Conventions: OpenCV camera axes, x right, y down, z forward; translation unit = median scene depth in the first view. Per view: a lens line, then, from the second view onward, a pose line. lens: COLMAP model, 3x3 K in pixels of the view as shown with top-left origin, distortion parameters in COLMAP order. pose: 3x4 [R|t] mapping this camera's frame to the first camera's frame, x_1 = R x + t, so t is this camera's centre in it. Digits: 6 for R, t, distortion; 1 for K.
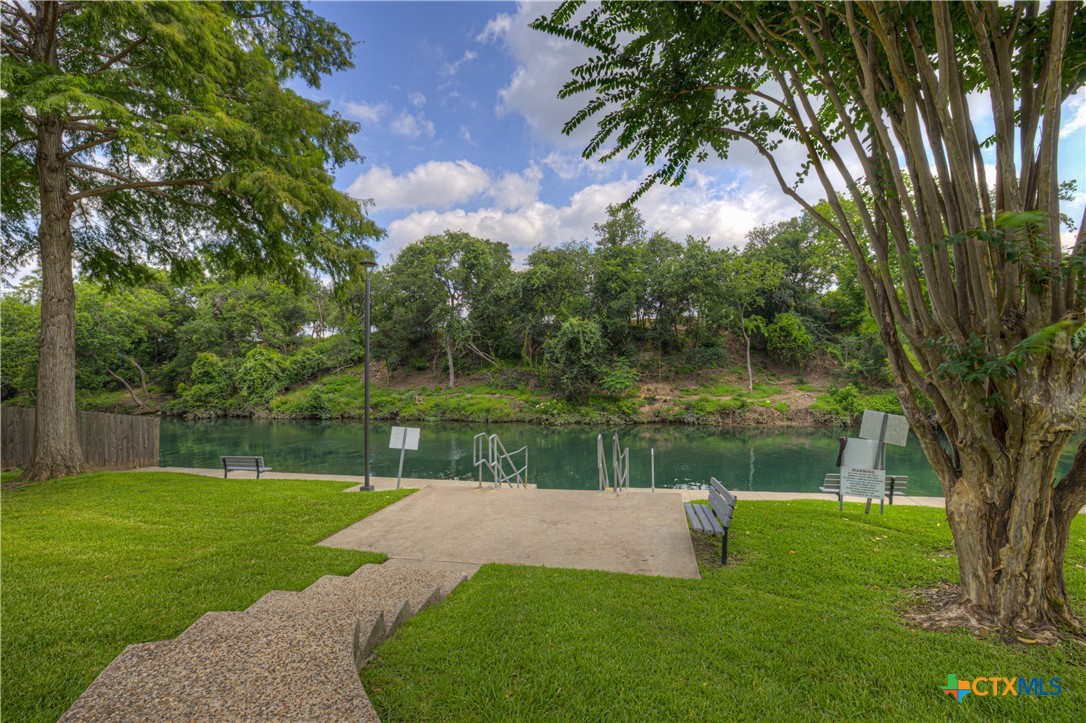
lens RADIAL K [[462.7, 0, 541.7], [0, 462.7, 354.1], [0, 0, 1]] dist [-0.050174, 0.018094]
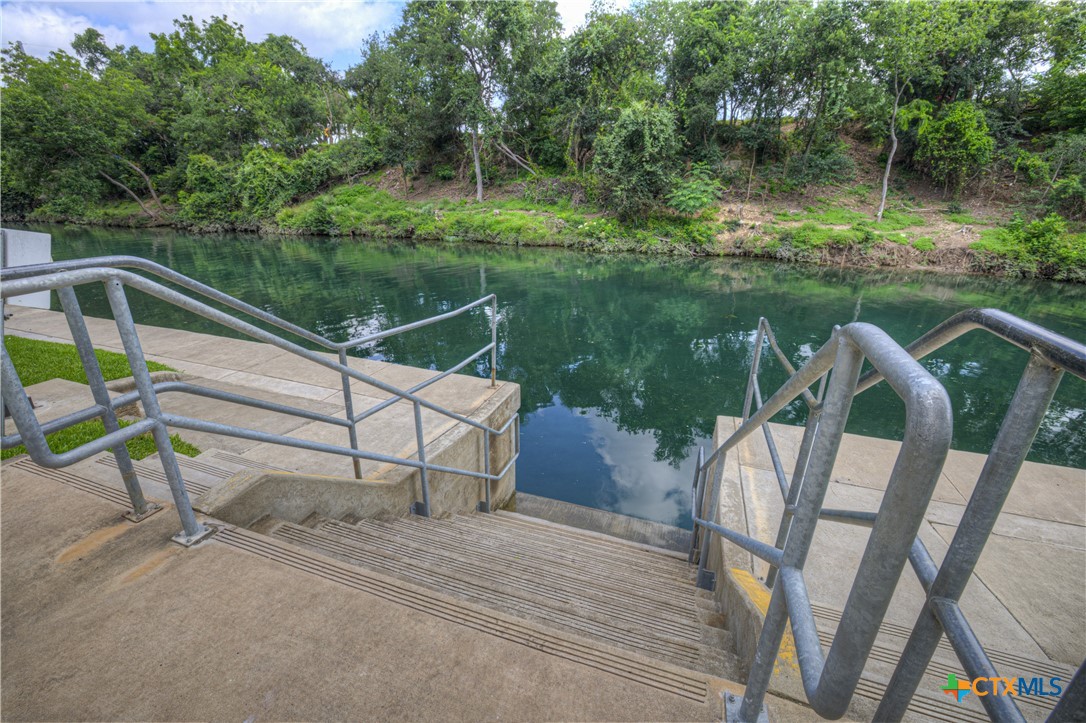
lens RADIAL K [[462.7, 0, 541.7], [0, 462.7, 354.1], [0, 0, 1]] dist [-0.050174, 0.018094]
pose [[0.993014, 0.065878, -0.097890, 0.015357], [-0.026251, 0.932178, 0.361048, 0.033431], [0.115036, -0.355957, 0.927395, 0.194459]]
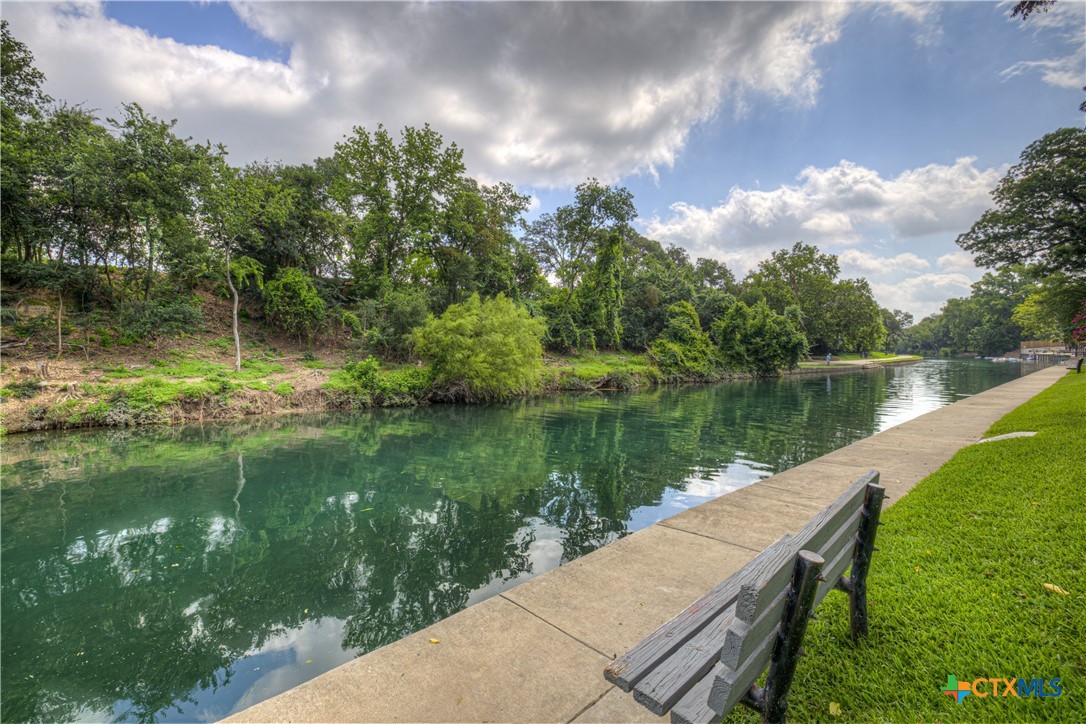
lens RADIAL K [[462.7, 0, 541.7], [0, 462.7, 354.6], [0, 0, 1]] dist [-0.050174, 0.018094]
pose [[0.540445, 0.016888, 0.841210, 0.122309], [-0.019240, 0.999785, -0.007711, 0.051628], [-0.841159, -0.012017, 0.540654, 0.236851]]
